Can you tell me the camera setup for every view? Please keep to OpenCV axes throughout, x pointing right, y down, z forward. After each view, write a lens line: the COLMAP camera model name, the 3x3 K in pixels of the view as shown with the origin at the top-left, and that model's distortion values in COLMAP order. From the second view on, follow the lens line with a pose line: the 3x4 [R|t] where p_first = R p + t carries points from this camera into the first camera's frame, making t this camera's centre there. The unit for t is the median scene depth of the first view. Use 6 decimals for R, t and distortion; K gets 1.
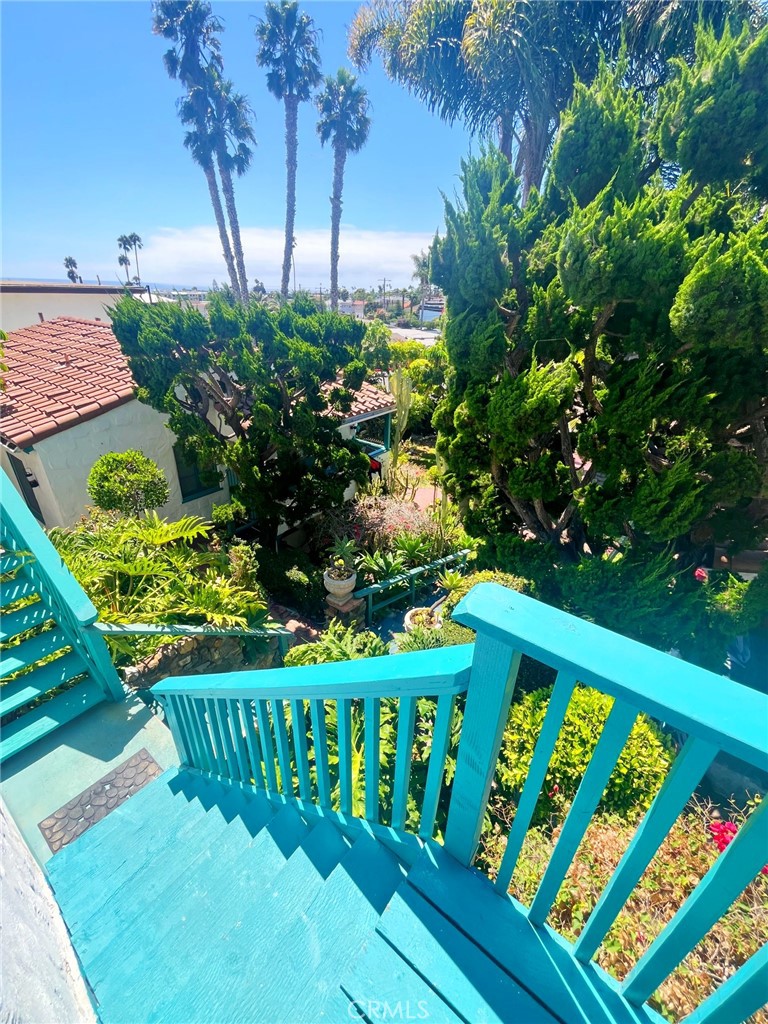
lens RADIAL K [[419.5, 0, 387.0], [0, 419.5, 510.2], [0, 0, 1]] dist [-0.003119, 0.000346]
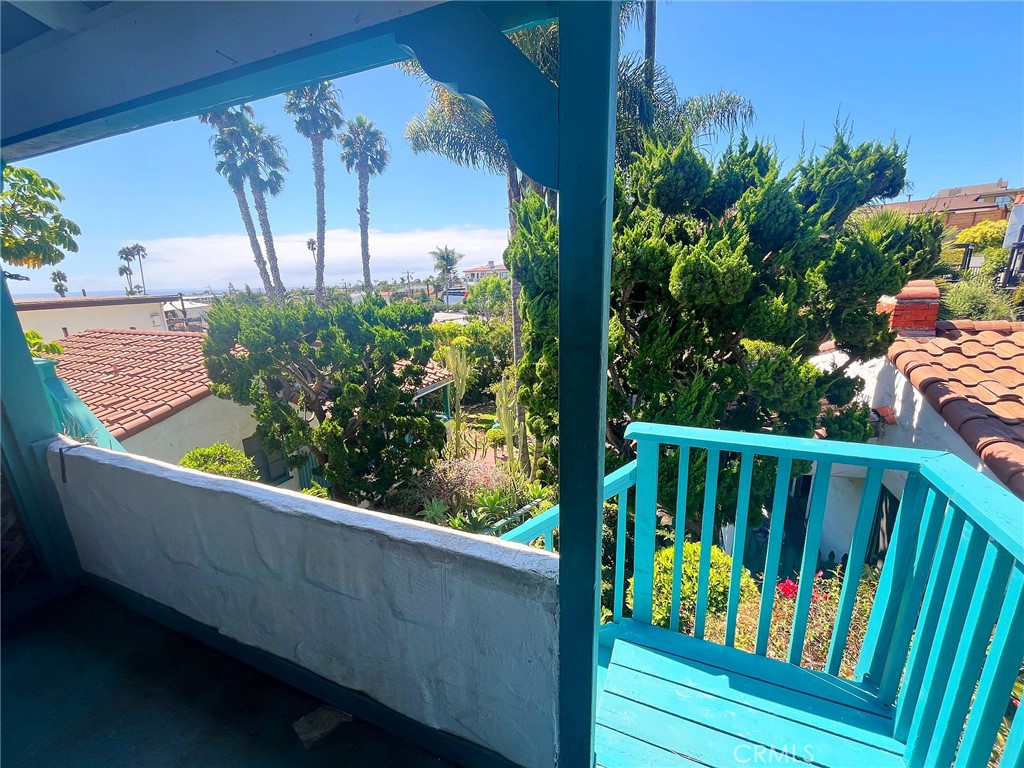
lens RADIAL K [[419.5, 0, 513.5], [0, 419.5, 383.3], [0, 0, 1]] dist [-0.003119, 0.000346]
pose [[0.968721, -0.118496, 0.218032, -0.080574], [0.166231, 0.962225, -0.215618, 0.036867], [-0.184246, 0.245117, 0.951825, -0.090720]]
